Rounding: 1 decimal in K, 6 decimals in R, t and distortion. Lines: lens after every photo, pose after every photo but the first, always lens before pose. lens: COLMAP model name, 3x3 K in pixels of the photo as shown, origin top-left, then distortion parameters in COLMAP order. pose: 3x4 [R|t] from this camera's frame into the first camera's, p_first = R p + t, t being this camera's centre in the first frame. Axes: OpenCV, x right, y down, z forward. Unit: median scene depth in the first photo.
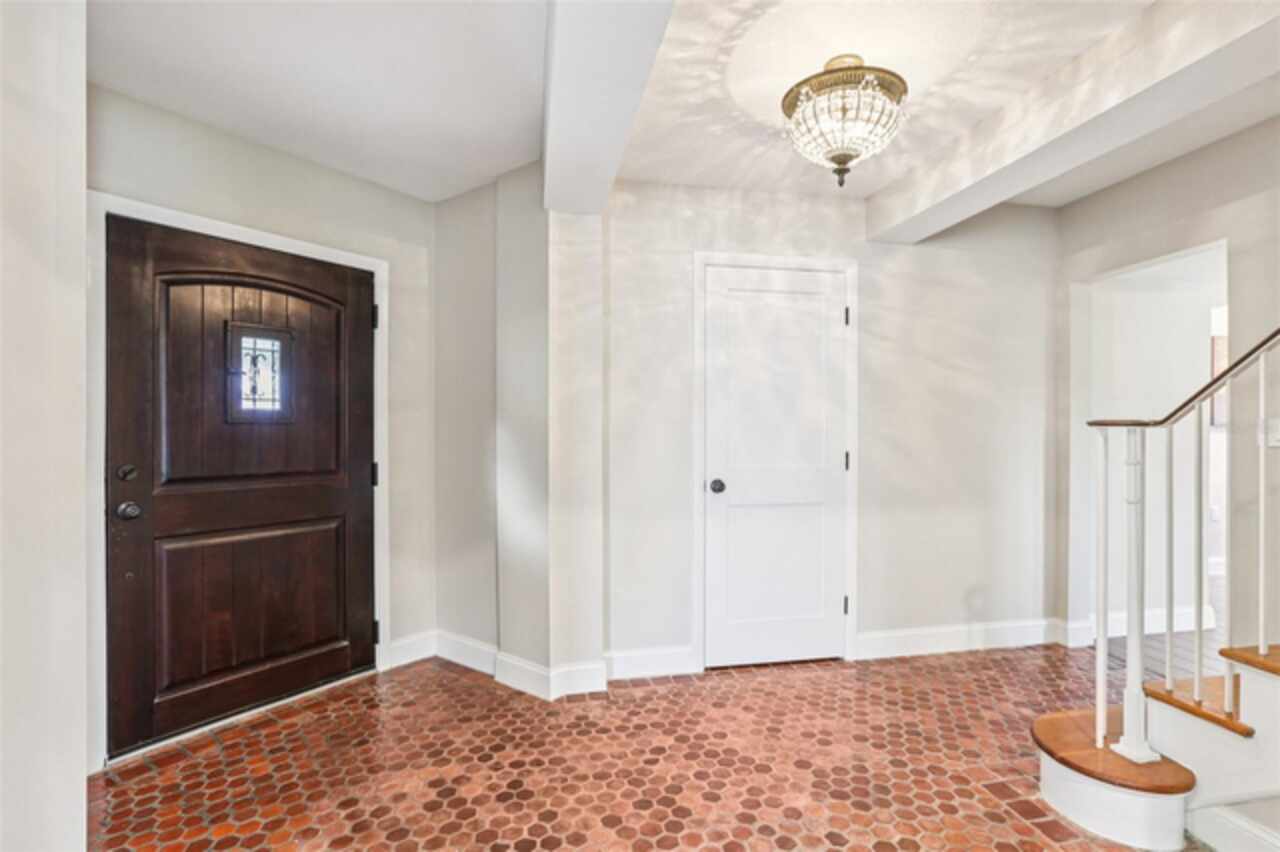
lens RADIAL K [[622.0, 0, 653.1], [0, 622.0, 424.6], [0, 0, 1]] dist [-0.028895, 0.001026]
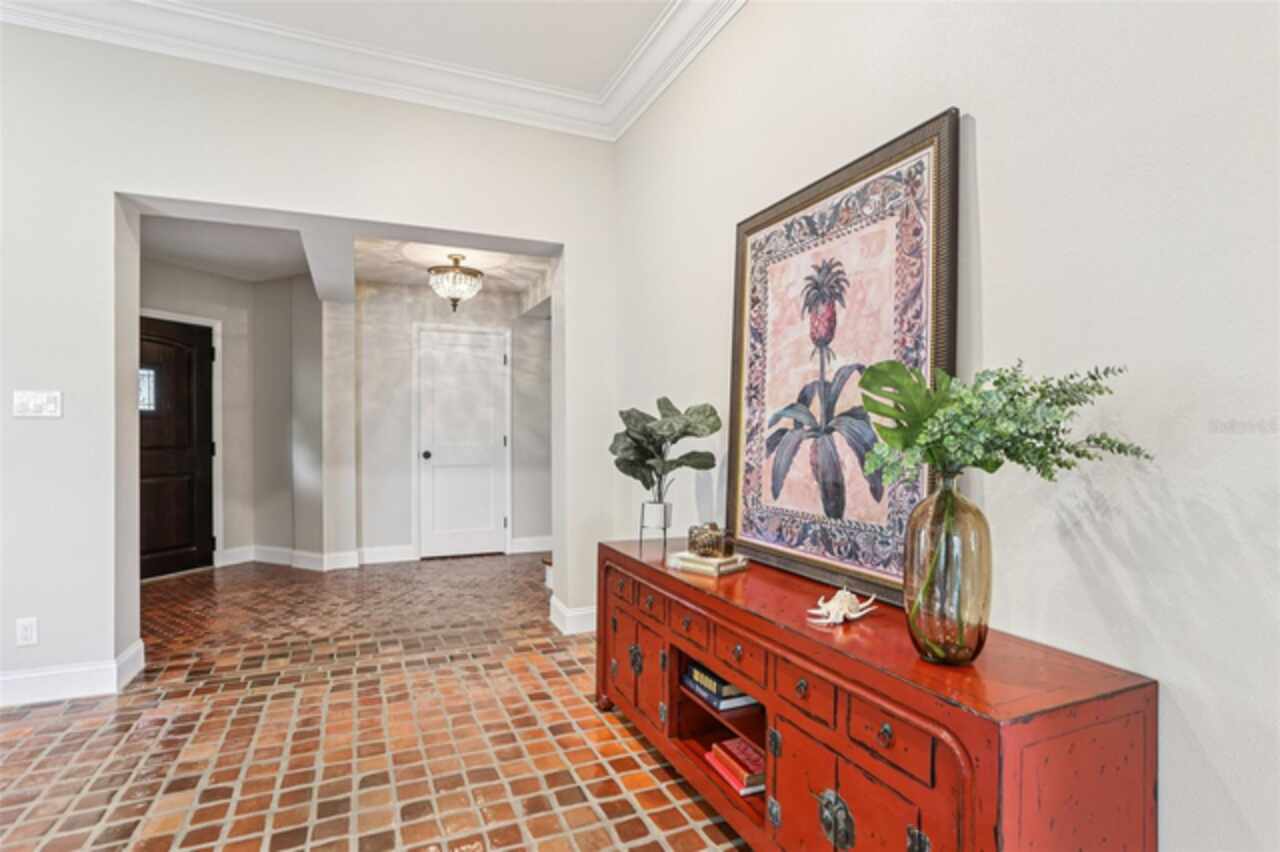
lens RADIAL K [[622.0, 0, 627.2], [0, 622.0, 426.7], [0, 0, 1]] dist [-0.028895, 0.001026]
pose [[0.974920, 0.000661, 0.222554, 0.282169], [-0.000417, 0.999999, -0.001146, 0.022418], [-0.222555, 0.001024, 0.974920, -0.902621]]
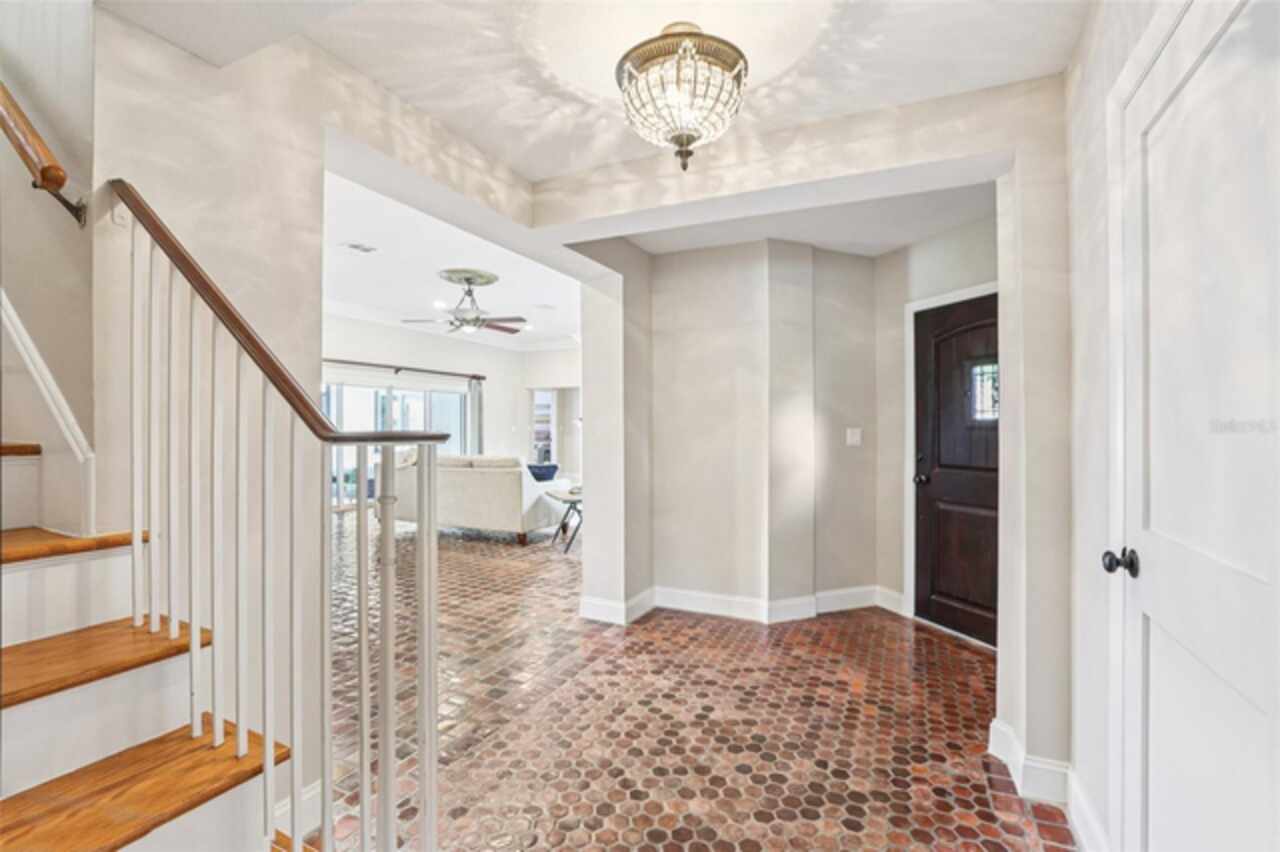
lens RADIAL K [[596.1, 0, 646.5], [0, 596.1, 425.7], [0, 0, 1]] dist [-0.033154, 0.005275]
pose [[-0.589010, 0.002176, -0.808123, 0.729494], [0.004349, 0.999990, -0.000477, -0.012305], [0.808114, -0.003796, -0.589014, 1.023913]]
